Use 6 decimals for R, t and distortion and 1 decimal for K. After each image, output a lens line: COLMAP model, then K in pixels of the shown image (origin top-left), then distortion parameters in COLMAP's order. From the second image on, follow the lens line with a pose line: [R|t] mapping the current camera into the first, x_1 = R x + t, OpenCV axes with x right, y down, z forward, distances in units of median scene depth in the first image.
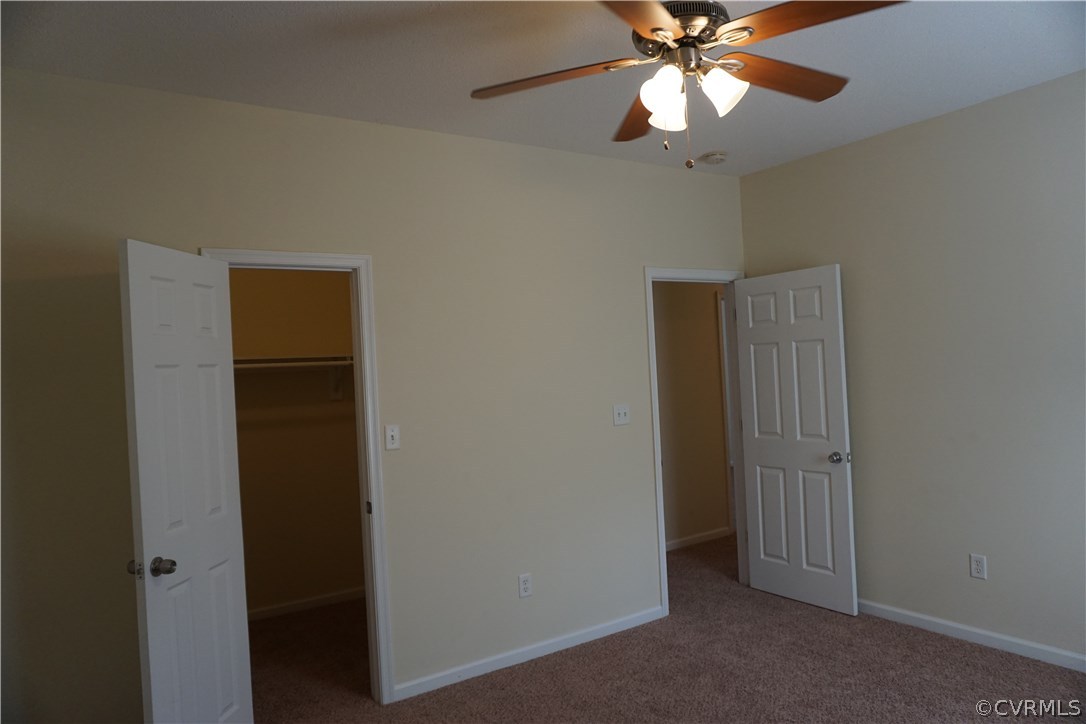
lens RADIAL K [[715.1, 0, 540.0], [0, 715.1, 367.4], [0, 0, 1]] dist [-0.058551, 0.034294]
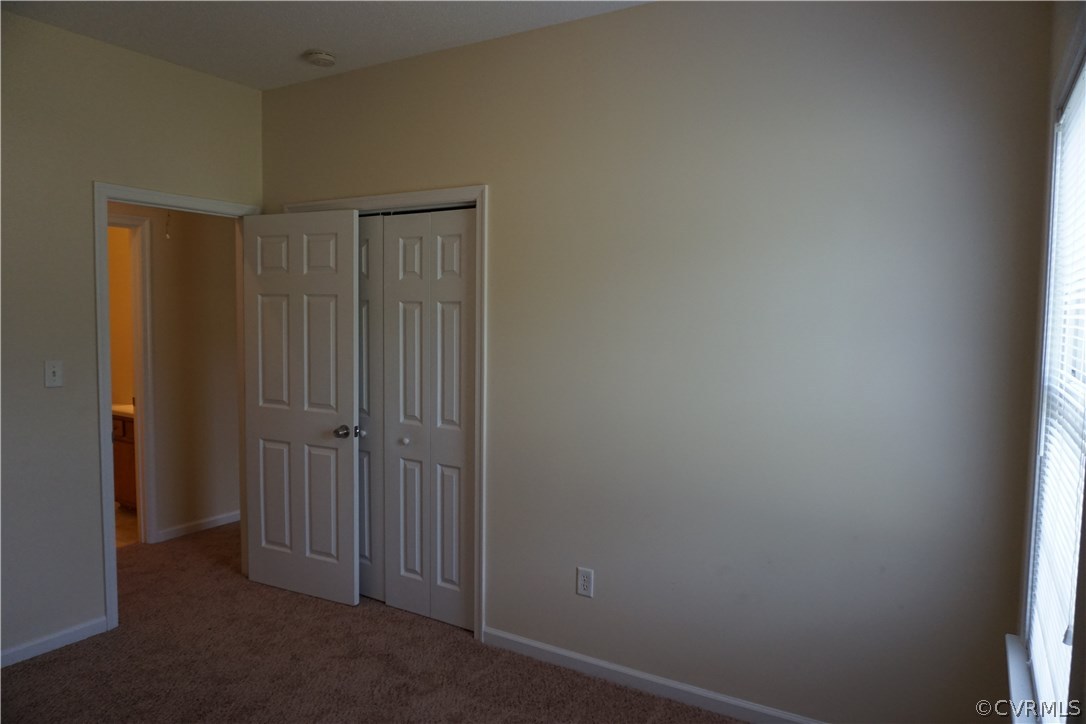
lens RADIAL K [[722.0, 0, 543.0], [0, 722.0, 362.0], [0, 0, 1]] dist [-0.042844, 0.033177]
pose [[0.906064, 0.042351, 0.421015, 0.259959], [-0.069410, 0.996377, 0.049148, -0.019023], [-0.417408, -0.073754, 0.905721, 0.094307]]
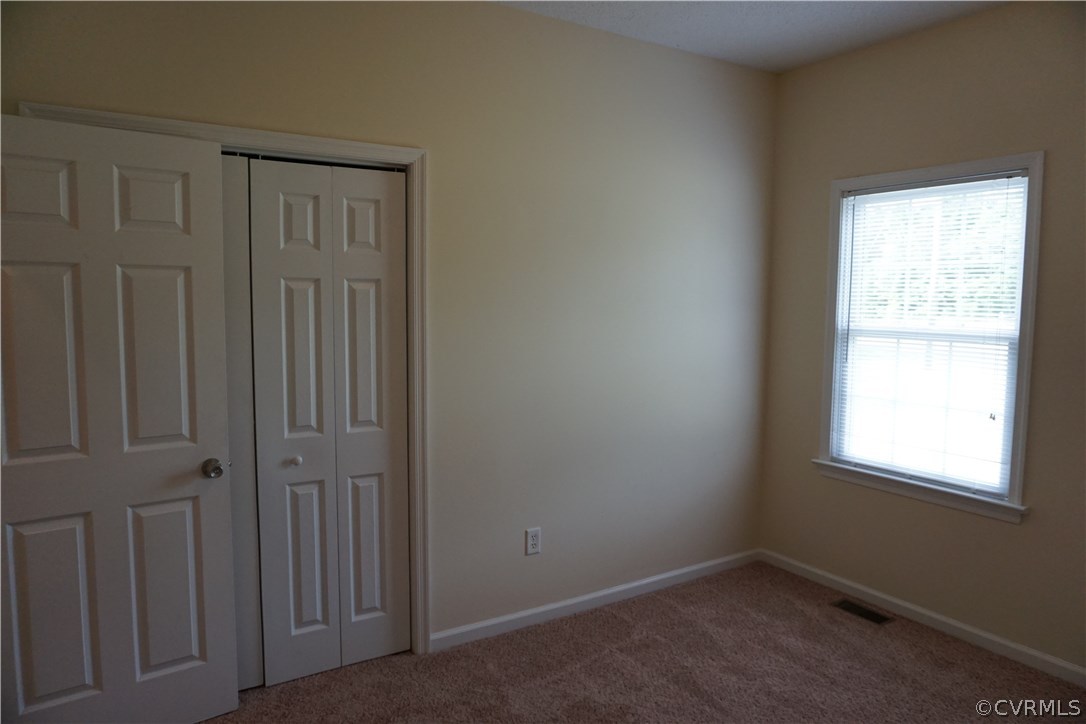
lens RADIAL K [[722.0, 0, 543.0], [0, 722.0, 362.0], [0, 0, 1]] dist [-0.042844, 0.033177]
pose [[0.032102, -0.031168, 0.998999, -0.170809], [-0.013416, 0.999410, 0.031612, 0.014779], [-0.999395, -0.014417, 0.031664, 0.691165]]
